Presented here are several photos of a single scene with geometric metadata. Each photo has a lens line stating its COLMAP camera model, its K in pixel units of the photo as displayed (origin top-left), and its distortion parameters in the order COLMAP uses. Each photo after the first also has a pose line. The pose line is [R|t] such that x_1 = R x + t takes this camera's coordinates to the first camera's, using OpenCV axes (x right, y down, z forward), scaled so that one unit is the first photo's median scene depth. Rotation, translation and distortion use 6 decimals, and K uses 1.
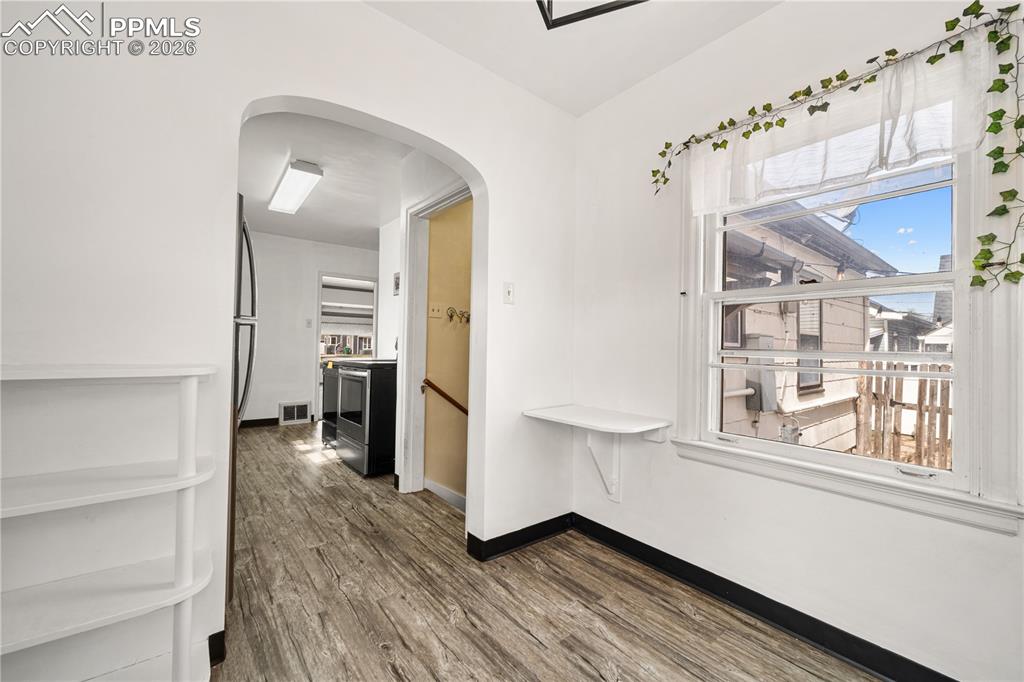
lens RADIAL K [[409.6, 0, 516.1], [0, 409.6, 341.5], [0, 0, 1]] dist [0.002099, 0.000754]
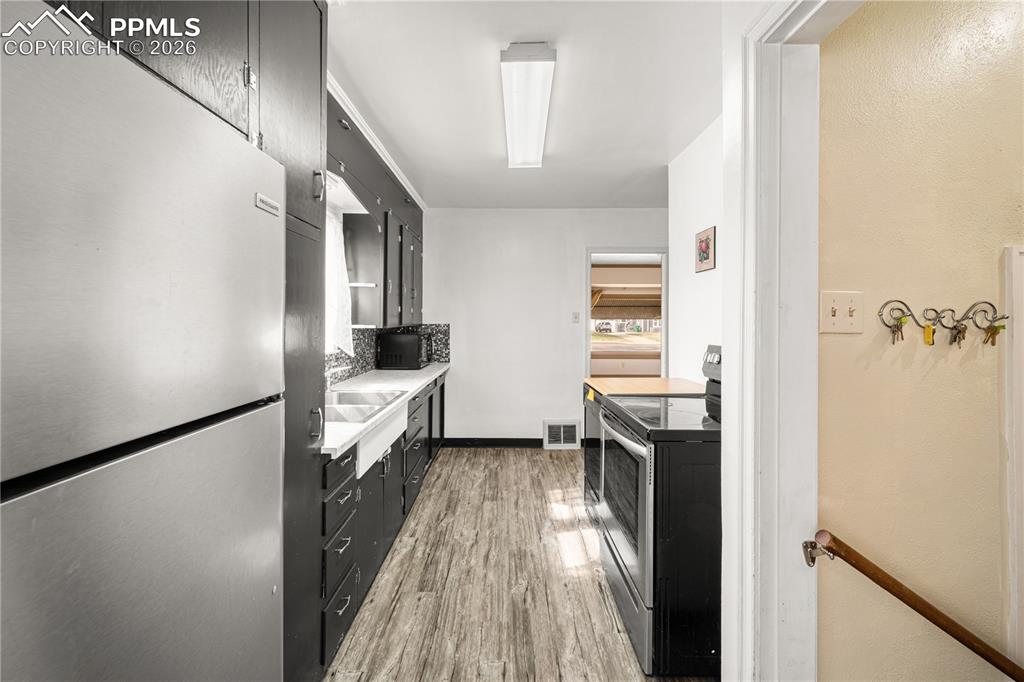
lens RADIAL K [[409.6, 0, 507.9], [0, 409.6, 314.4], [0, 0, 1]] dist [0.002099, 0.000754]
pose [[0.764953, -0.018104, -0.643832, -0.159225], [0.016371, 0.999828, -0.008663, -0.063496], [0.643878, -0.003914, 0.765118, 0.474819]]
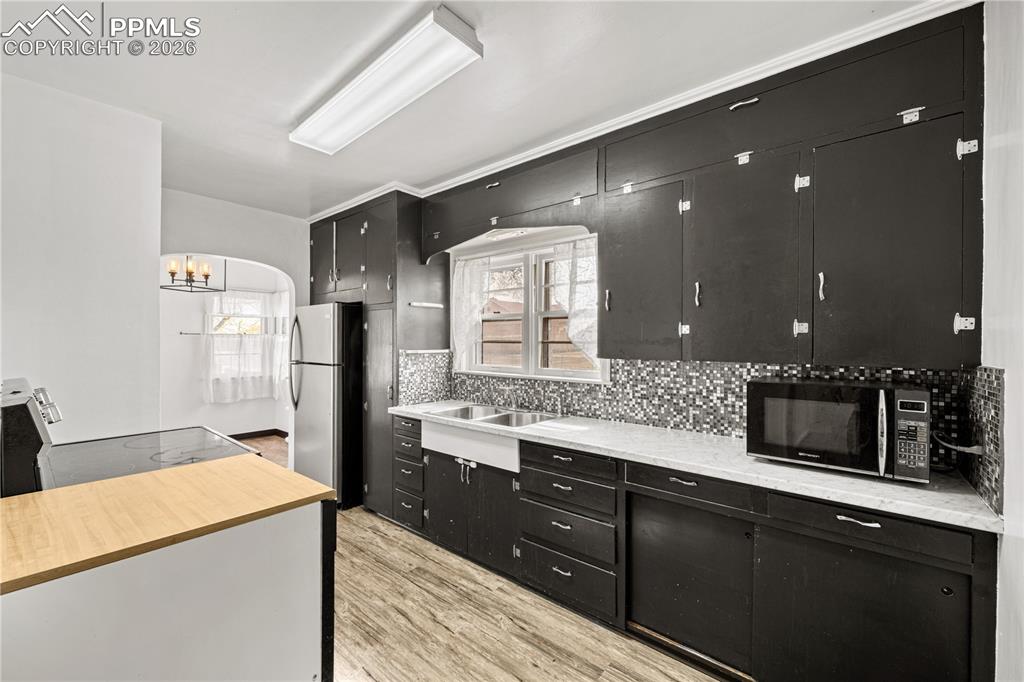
lens RADIAL K [[409.6, 0, 520.3], [0, 409.6, 343.9], [0, 0, 1]] dist [0.002099, 0.000754]
pose [[-0.978992, -0.013771, -0.203433, -0.606159], [-0.013176, 0.999904, -0.004276, -0.072701], [0.203473, -0.001506, -0.979079, 1.465773]]
